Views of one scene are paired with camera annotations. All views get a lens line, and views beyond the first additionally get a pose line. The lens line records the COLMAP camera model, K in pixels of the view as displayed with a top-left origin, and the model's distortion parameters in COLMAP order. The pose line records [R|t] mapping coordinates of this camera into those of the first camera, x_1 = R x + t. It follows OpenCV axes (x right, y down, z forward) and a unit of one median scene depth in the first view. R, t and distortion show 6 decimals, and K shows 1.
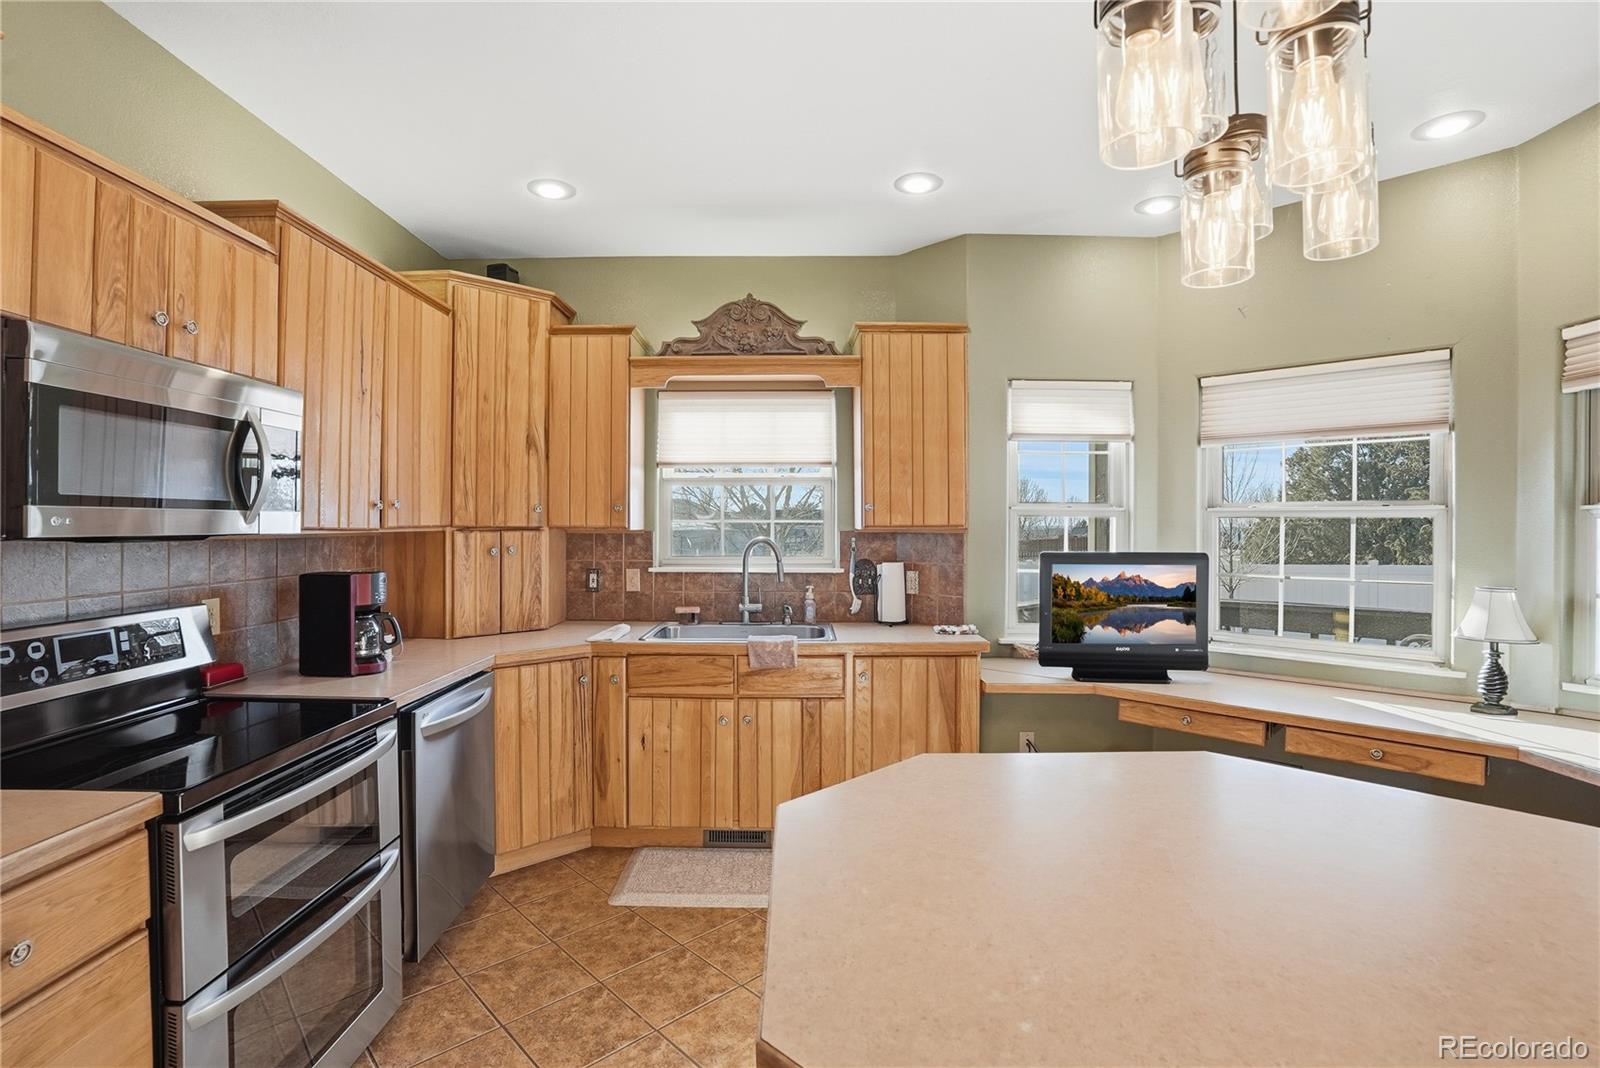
lens RADIAL K [[747.2, 0, 796.4], [0, 747.2, 525.5], [0, 0, 1]] dist [-0.001419, 0.000621]
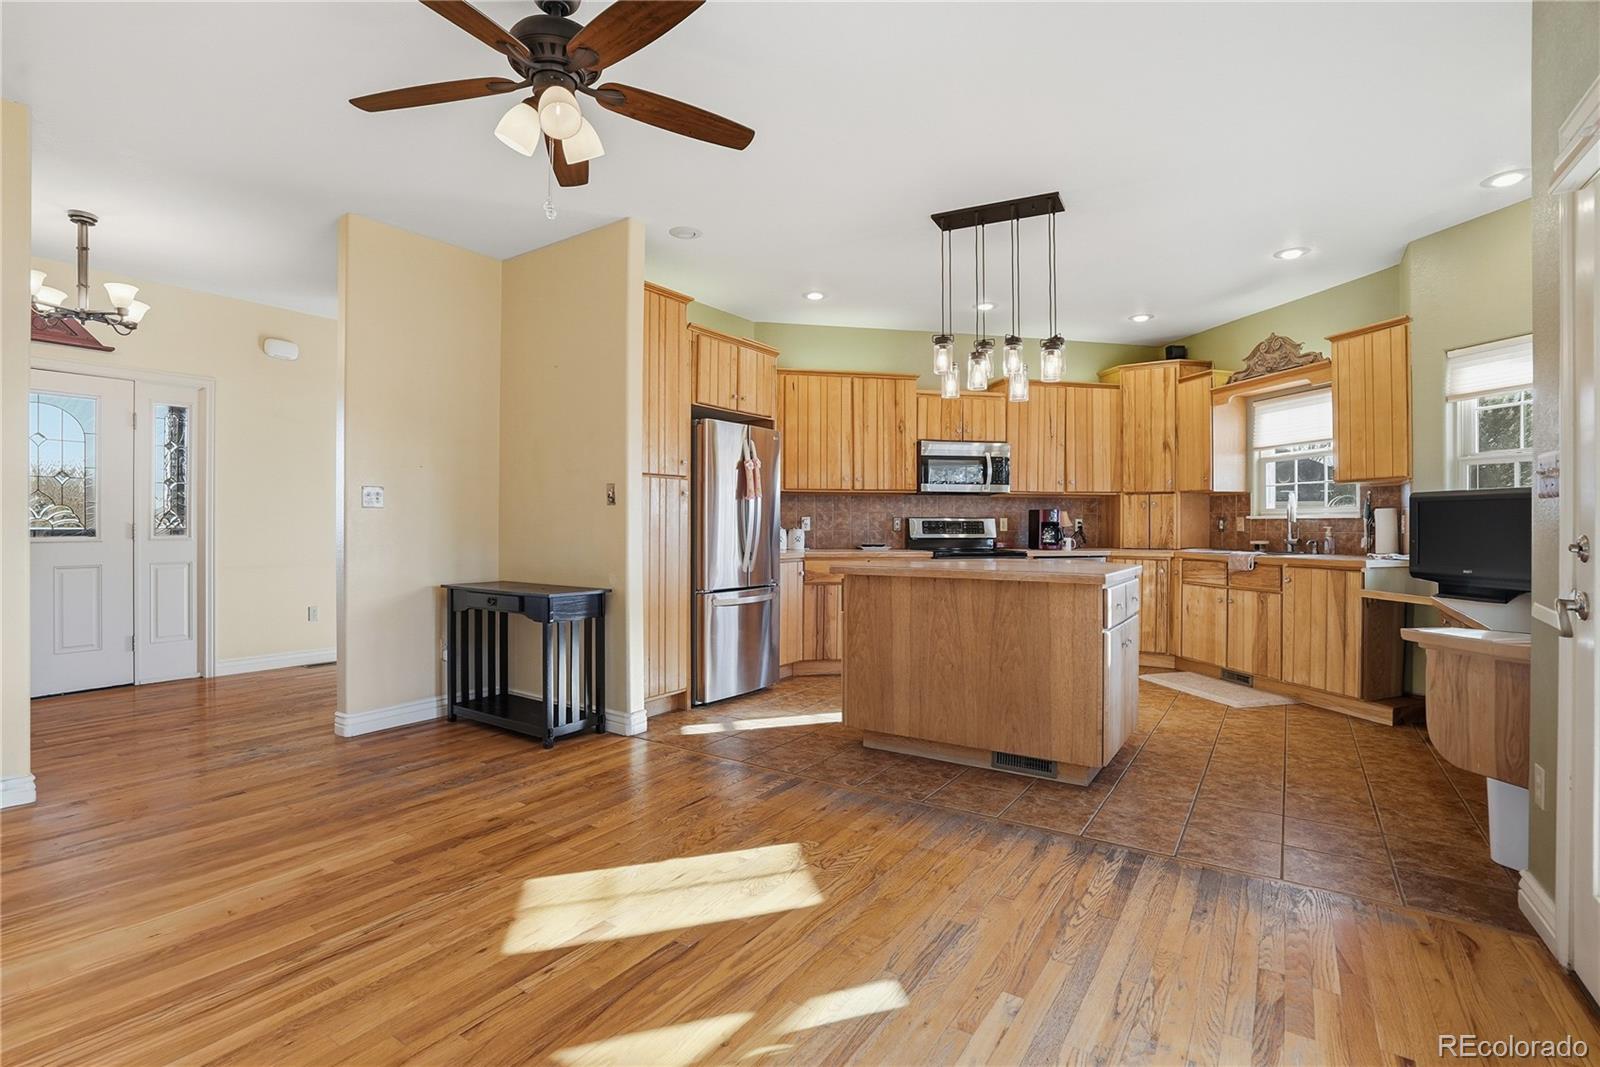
lens RADIAL K [[747.2, 0, 796.4], [0, 747.2, 525.0], [0, 0, 1]] dist [-0.001419, 0.000621]
pose [[0.212381, 0.001428, -0.977186, 1.237540], [-0.003313, 0.999994, 0.000741, 0.085173], [0.977181, 0.003080, 0.212384, -0.270872]]
